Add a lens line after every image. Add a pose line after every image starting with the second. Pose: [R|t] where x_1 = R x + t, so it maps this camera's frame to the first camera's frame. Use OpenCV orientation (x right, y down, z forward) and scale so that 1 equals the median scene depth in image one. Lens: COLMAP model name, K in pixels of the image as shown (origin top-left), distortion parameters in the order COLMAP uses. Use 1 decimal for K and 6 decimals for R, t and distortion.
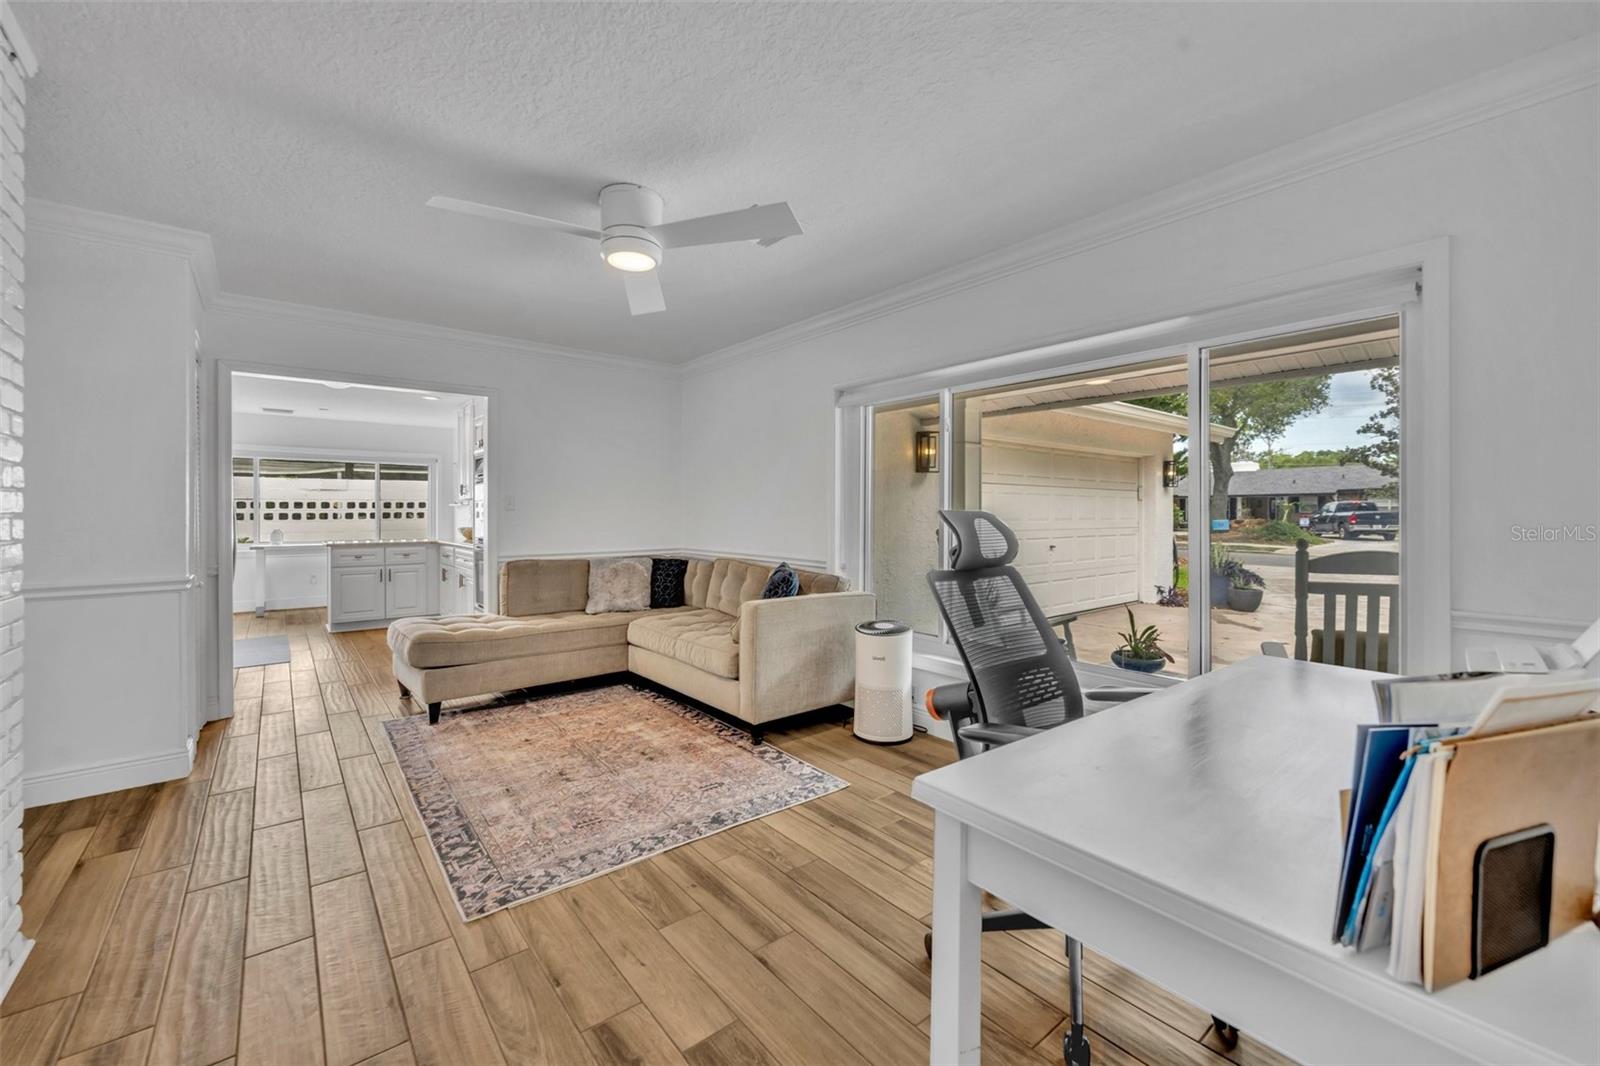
lens RADIAL K [[641.7, 0, 794.6], [0, 641.7, 524.3], [0, 0, 1]] dist [0.002140, -0.000010]
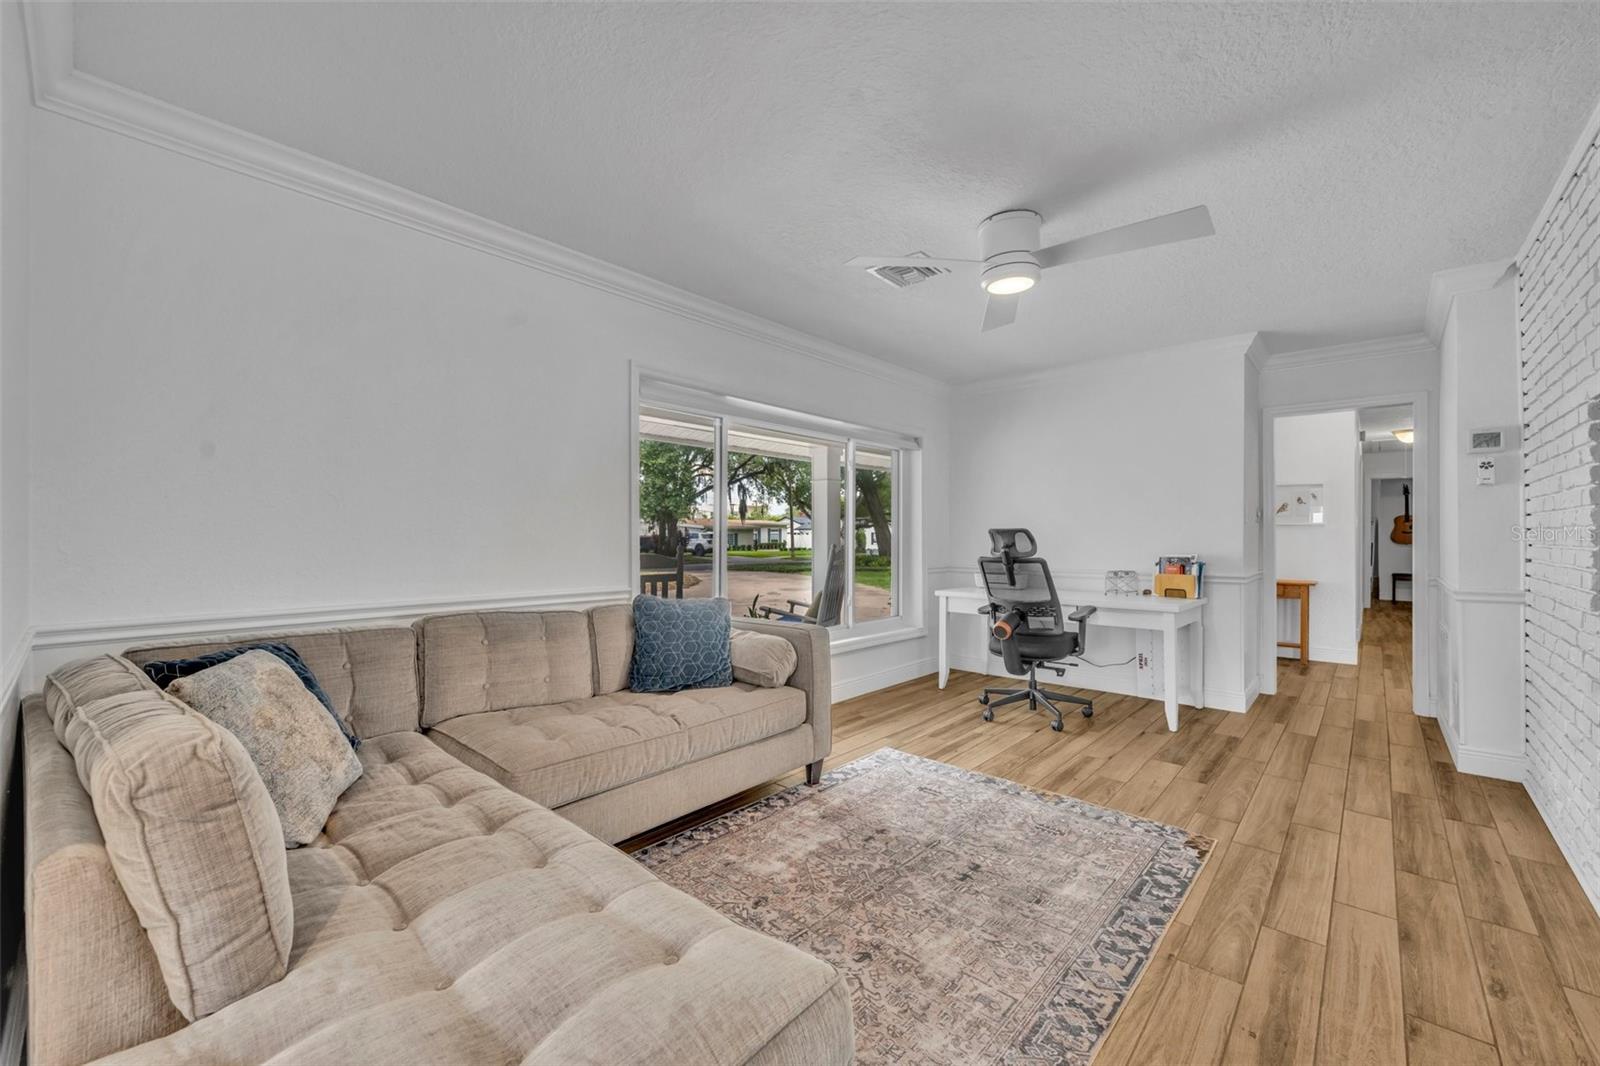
lens RADIAL K [[641.7, 0, 795.6], [0, 641.7, 534.8], [0, 0, 1]] dist [0.002140, -0.000010]
pose [[-0.156801, 0.000444, 0.987630, -1.290689], [0.015010, 0.999885, 0.001933, -0.012332], [-0.987516, 0.015127, -0.156789, 1.580079]]
